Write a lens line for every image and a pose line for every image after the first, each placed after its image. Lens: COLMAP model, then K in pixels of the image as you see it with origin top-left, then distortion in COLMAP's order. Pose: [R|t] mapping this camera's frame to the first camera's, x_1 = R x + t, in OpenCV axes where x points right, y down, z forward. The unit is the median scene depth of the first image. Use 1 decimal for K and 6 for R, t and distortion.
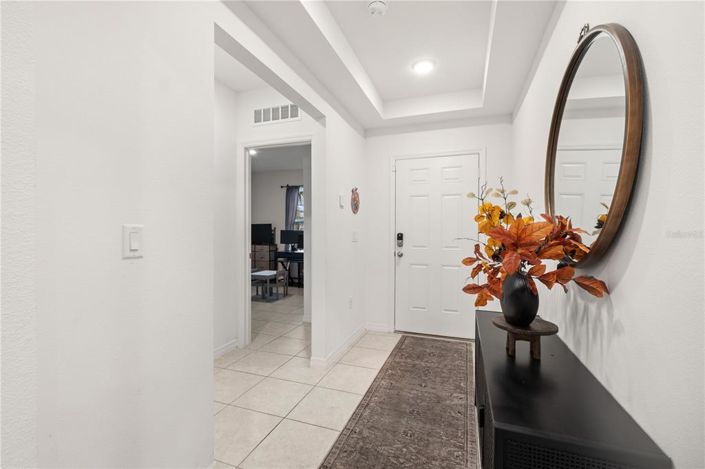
lens RADIAL K [[305.4, 0, 352.8], [0, 305.4, 229.8], [0, 0, 1]] dist [-0.004217, -0.000312]
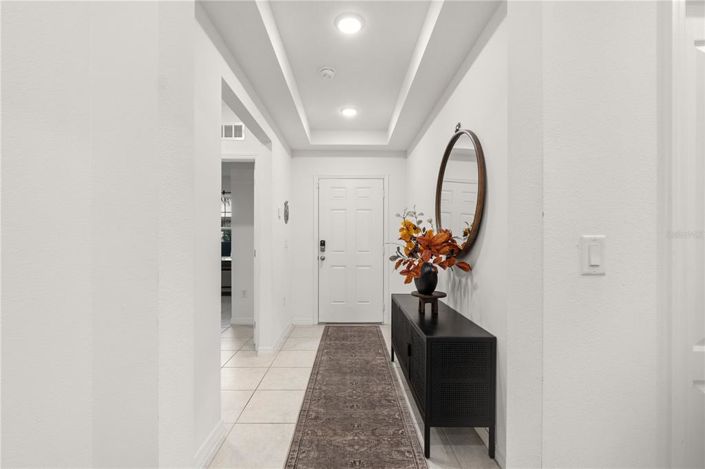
lens RADIAL K [[305.4, 0, 352.8], [0, 305.4, 229.8], [0, 0, 1]] dist [-0.004217, -0.000312]
pose [[0.935807, 0.009061, 0.352396, -0.272193], [-0.000290, 0.999689, -0.024935, 0.000389], [-0.352512, 0.023232, 0.935519, -0.274978]]
